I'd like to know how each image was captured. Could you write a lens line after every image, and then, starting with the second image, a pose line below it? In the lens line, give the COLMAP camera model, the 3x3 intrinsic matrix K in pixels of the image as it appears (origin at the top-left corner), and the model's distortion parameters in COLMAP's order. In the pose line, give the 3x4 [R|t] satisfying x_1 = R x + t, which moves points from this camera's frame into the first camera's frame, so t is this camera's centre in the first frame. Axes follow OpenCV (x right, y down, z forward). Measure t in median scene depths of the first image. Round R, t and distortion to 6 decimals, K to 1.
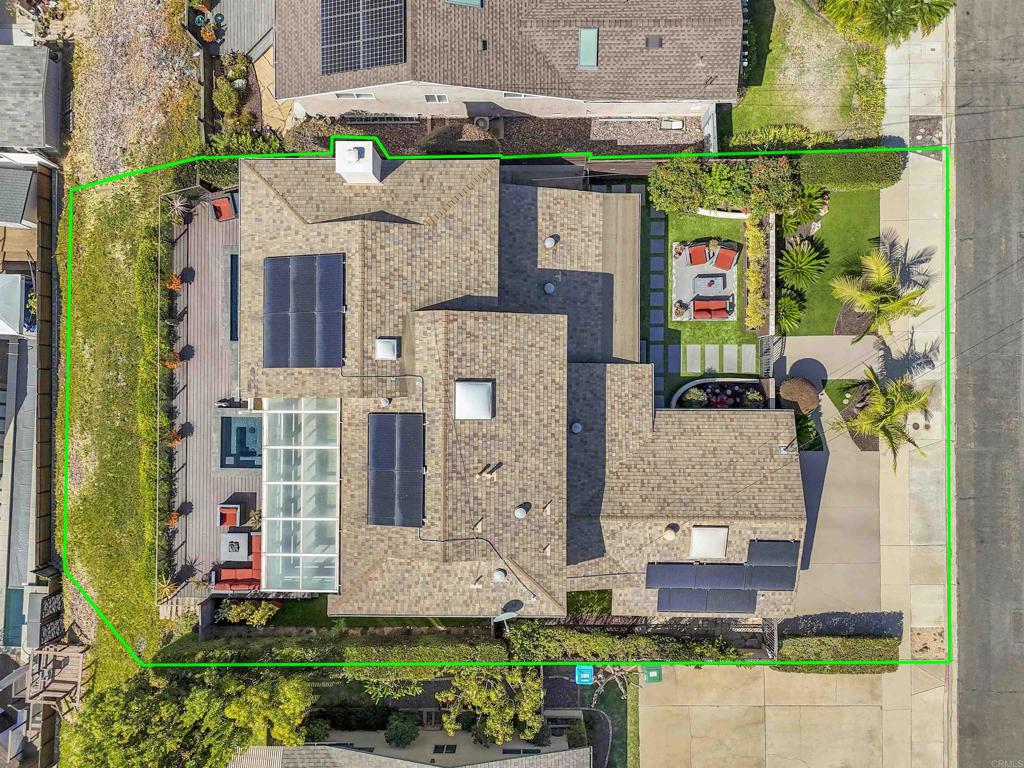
lens RADIAL K [[764.1, 0, 512.0], [0, 764.1, 384.0], [0, 0, 1]] dist [0.103968, -0.103966]
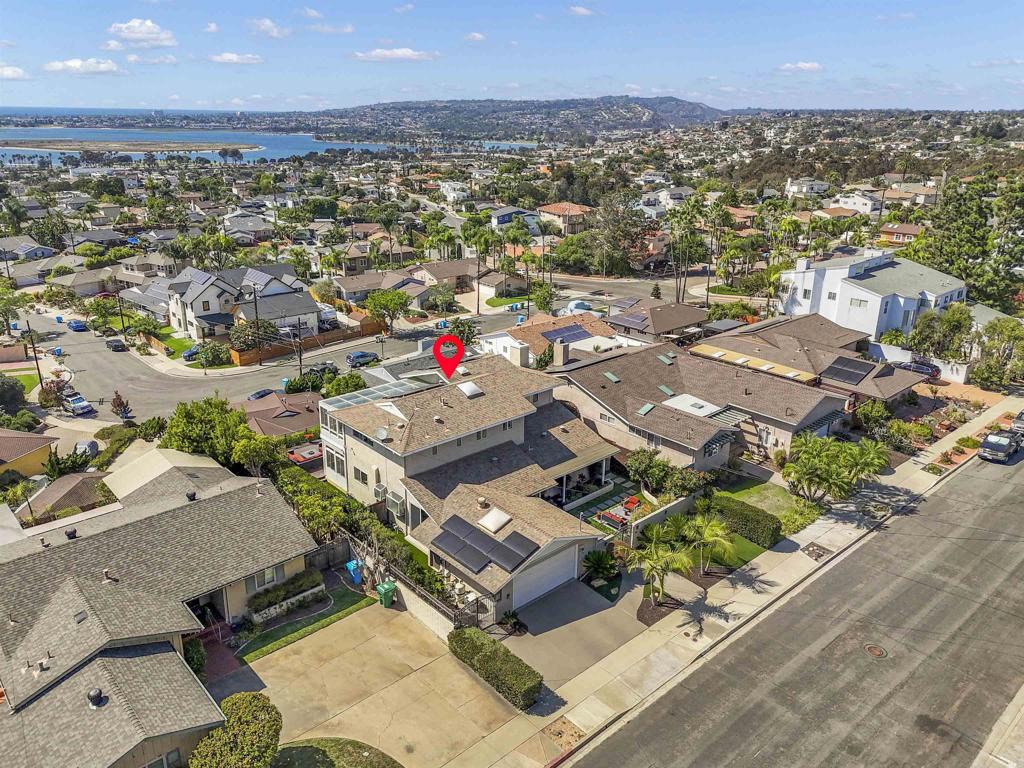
lens RADIAL K [[764.1, 0, 512.0], [0, 764.1, 384.0], [0, 0, 1]] dist [0.103968, -0.103966]
pose [[0.674772, 0.261887, -0.689999, 1.043507], [-0.737917, 0.223299, -0.636880, 0.902113], [-0.012715, 0.938910, 0.343927, 0.250929]]
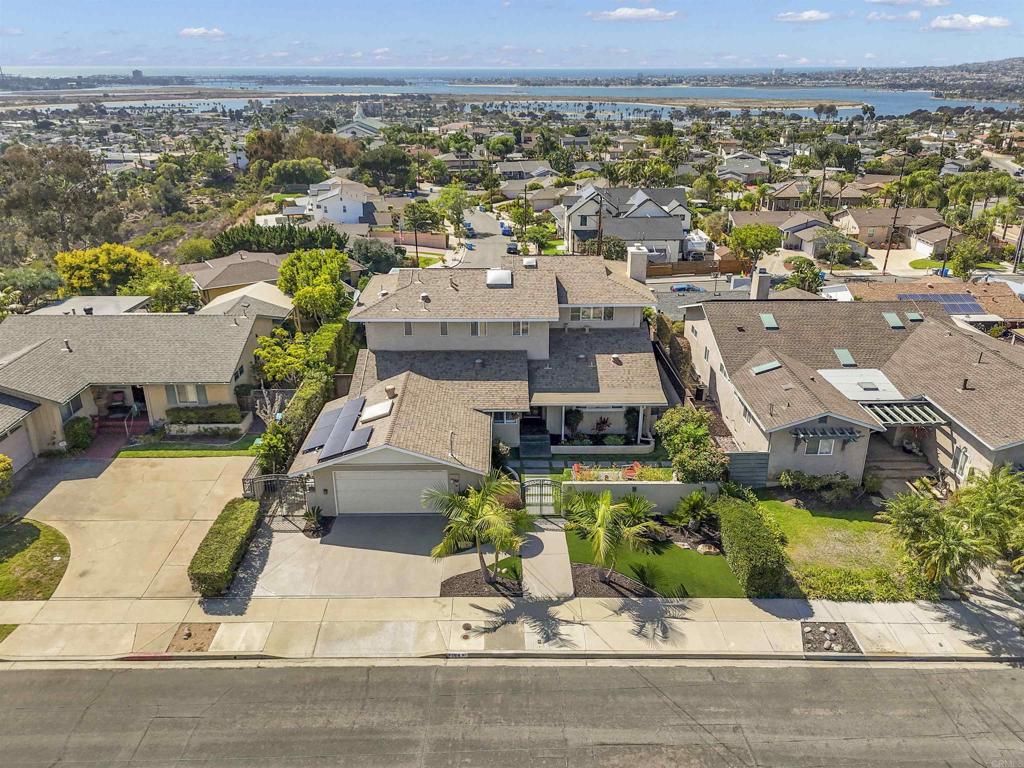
lens RADIAL K [[764.1, 0, 512.0], [0, 764.1, 384.0], [0, 0, 1]] dist [0.103968, -0.103966]
pose [[0.017068, 0.389395, -0.920913, 1.163261], [-0.999854, 0.006712, -0.015692, 0.018095], [0.000071, 0.921046, 0.389453, 0.451701]]
